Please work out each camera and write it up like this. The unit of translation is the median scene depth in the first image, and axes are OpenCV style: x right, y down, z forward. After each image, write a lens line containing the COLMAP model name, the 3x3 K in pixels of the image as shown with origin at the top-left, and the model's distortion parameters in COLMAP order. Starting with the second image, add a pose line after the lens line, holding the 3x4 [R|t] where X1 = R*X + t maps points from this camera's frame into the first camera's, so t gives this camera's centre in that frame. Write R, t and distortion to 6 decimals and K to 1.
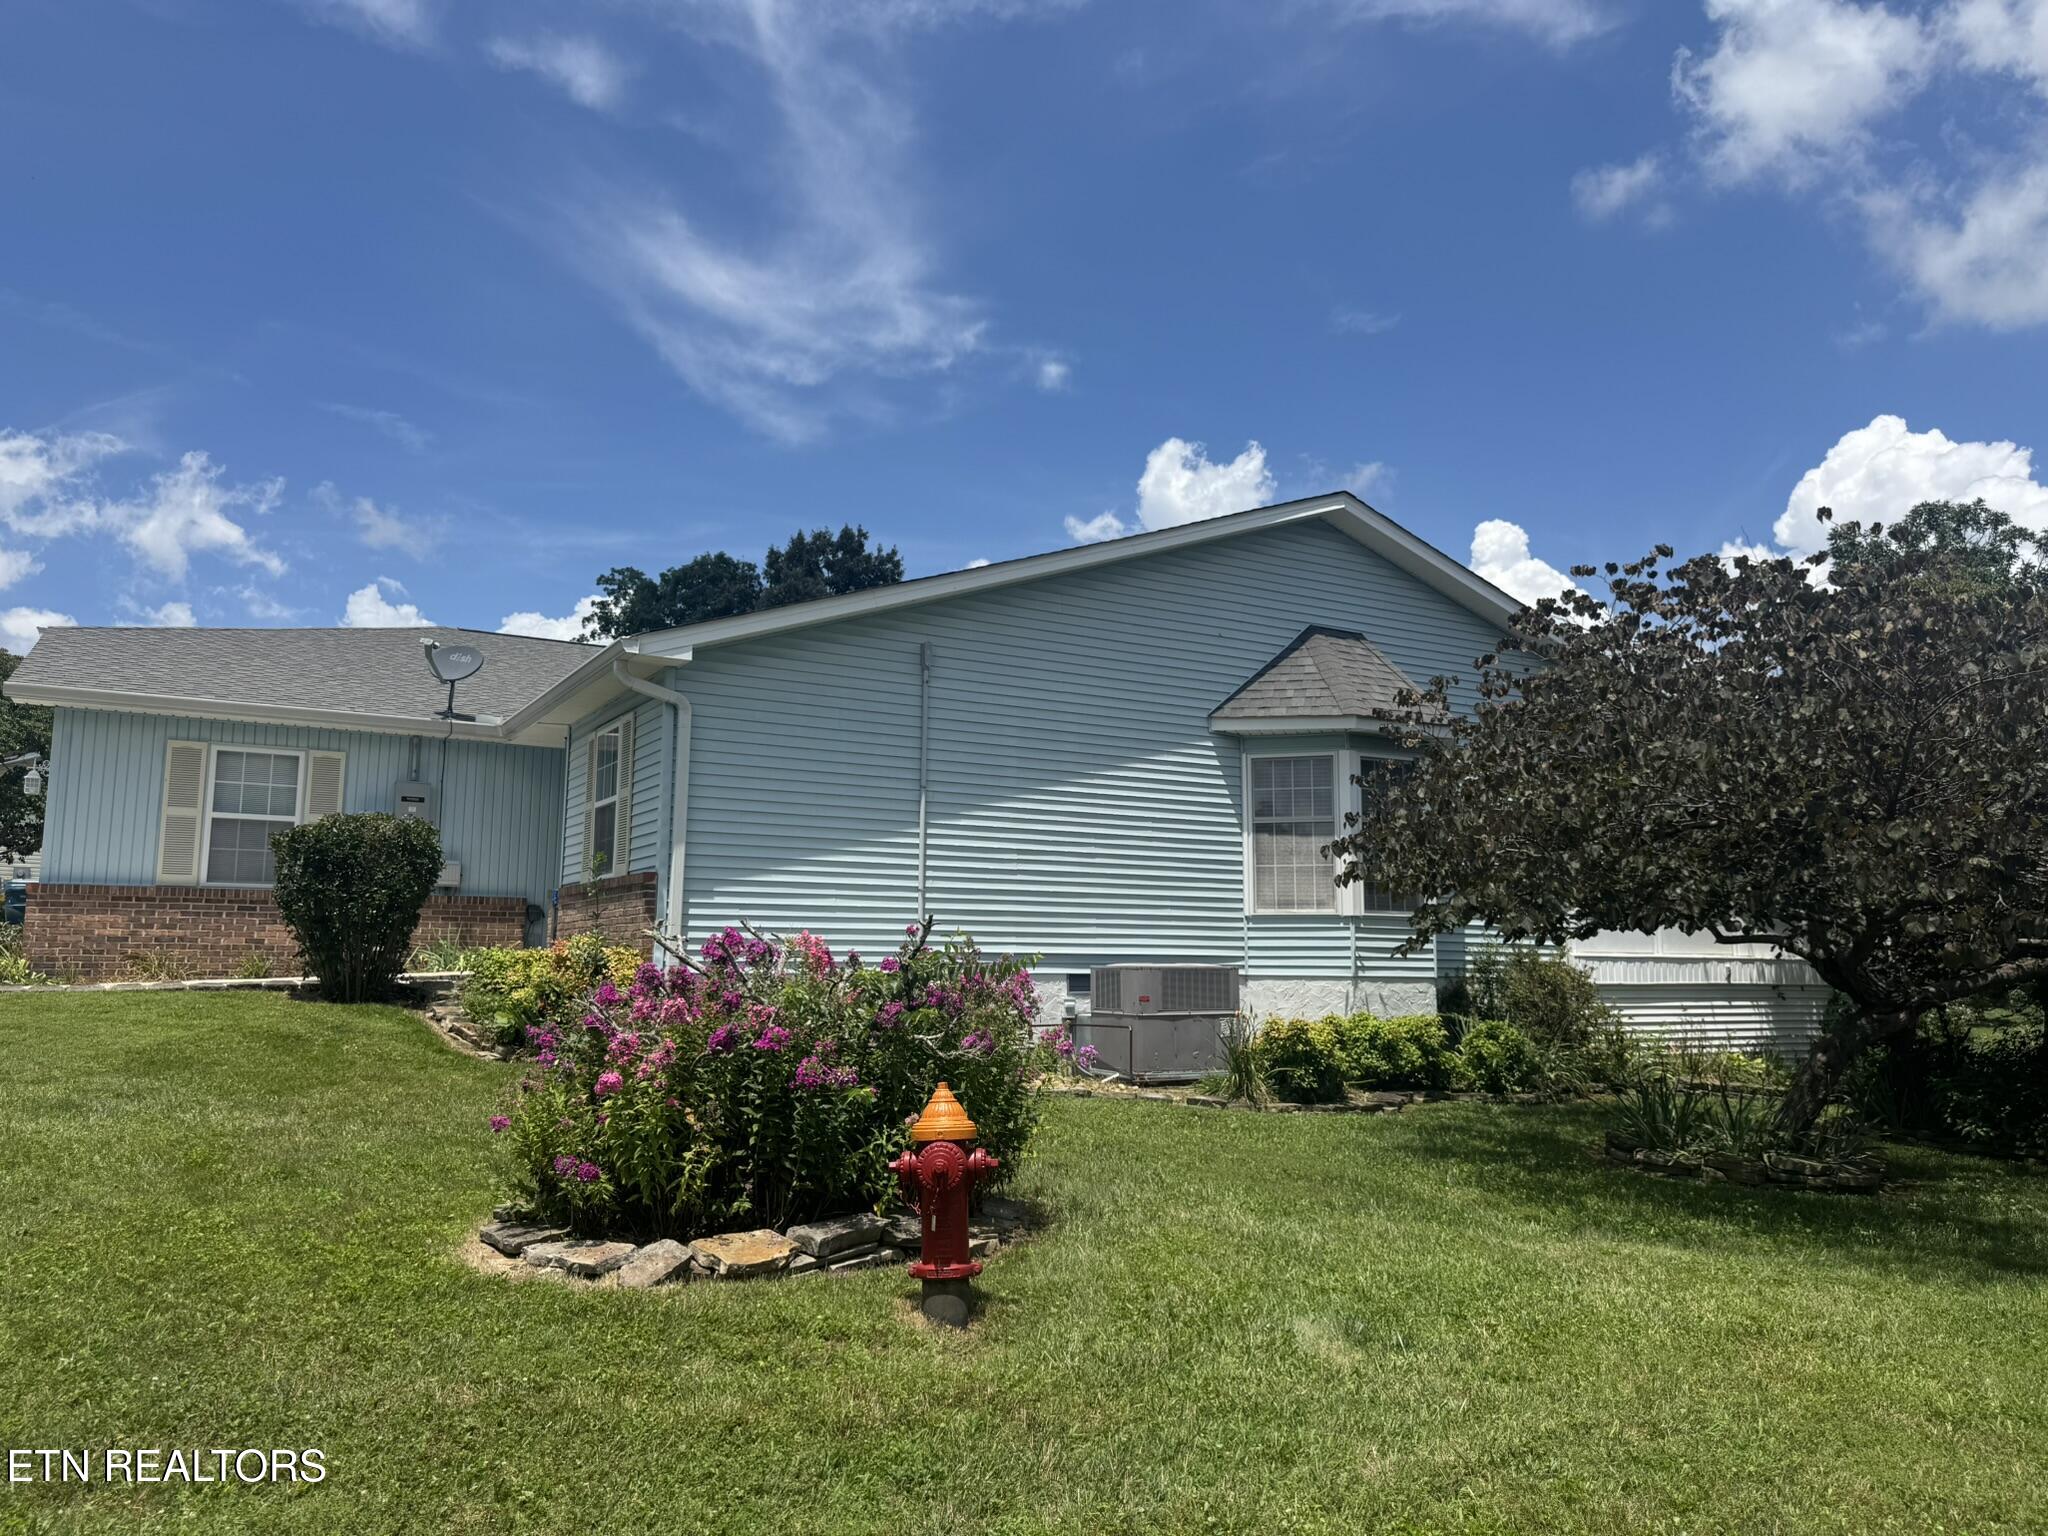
lens RADIAL K [[1427.5, 0, 1024.0], [0, 1427.5, 768.0], [0, 0, 1]] dist [0.126324, -0.127029]
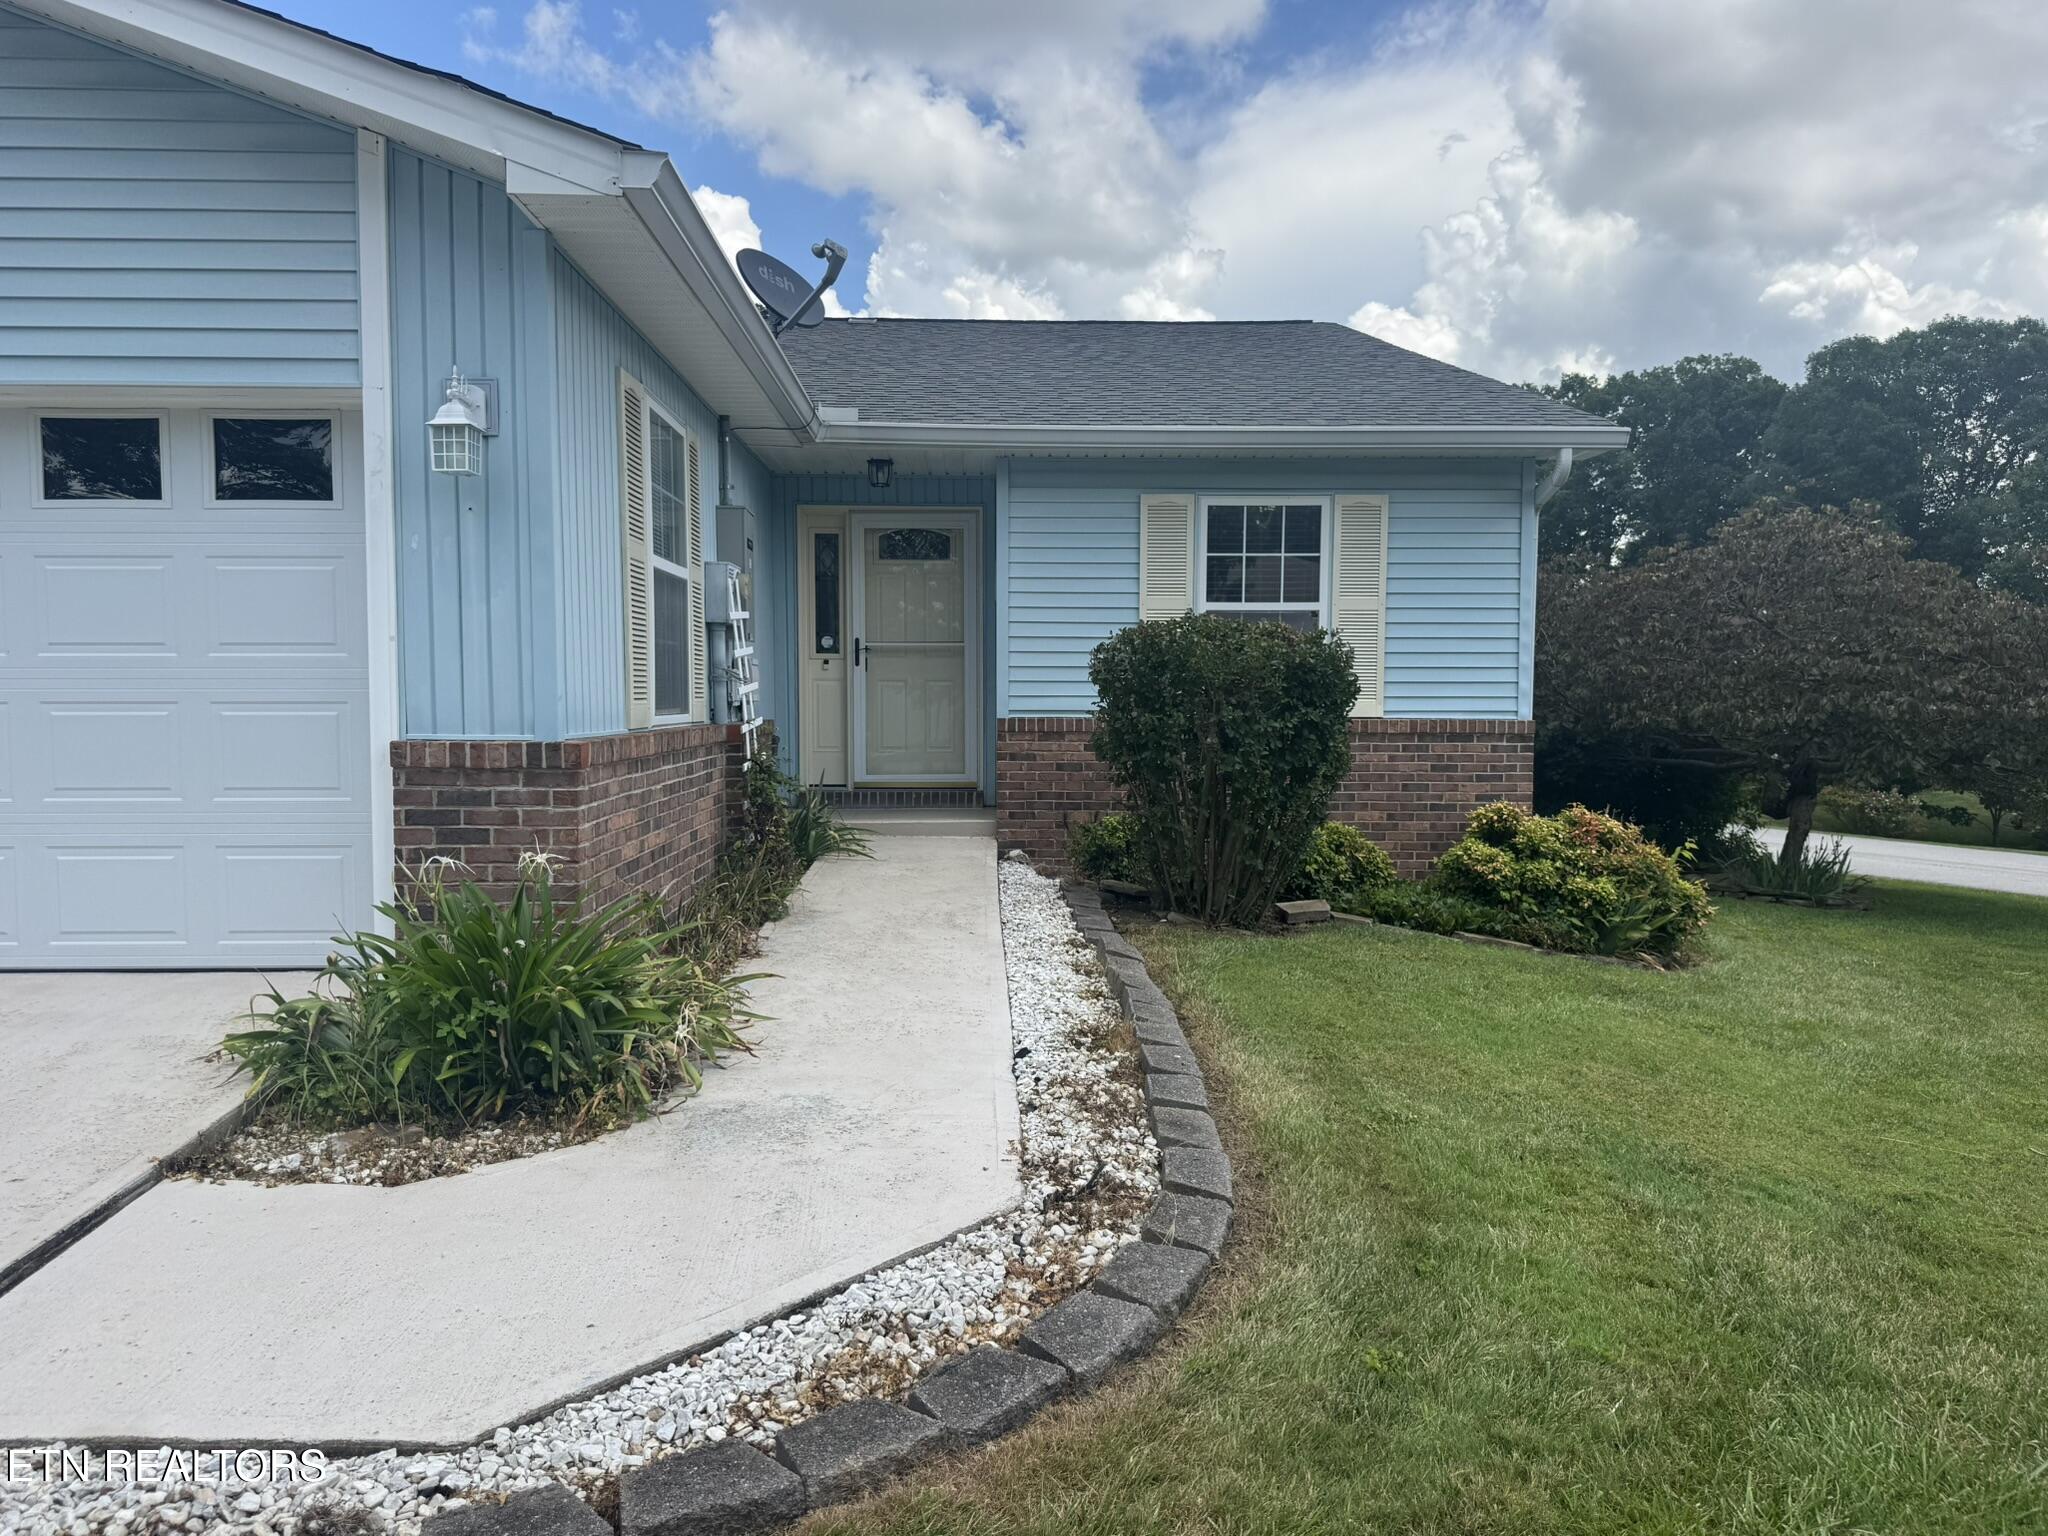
lens RADIAL K [[1428.6, 0, 1018.6], [0, 1428.6, 780.2], [0, 0, 1]] dist [0.097991, -0.124943]
pose [[0.466303, -0.060457, 0.882557, -0.879214], [-0.119747, 0.984165, 0.130686, 0.027350], [-0.876483, -0.166623, 0.451680, 0.704066]]
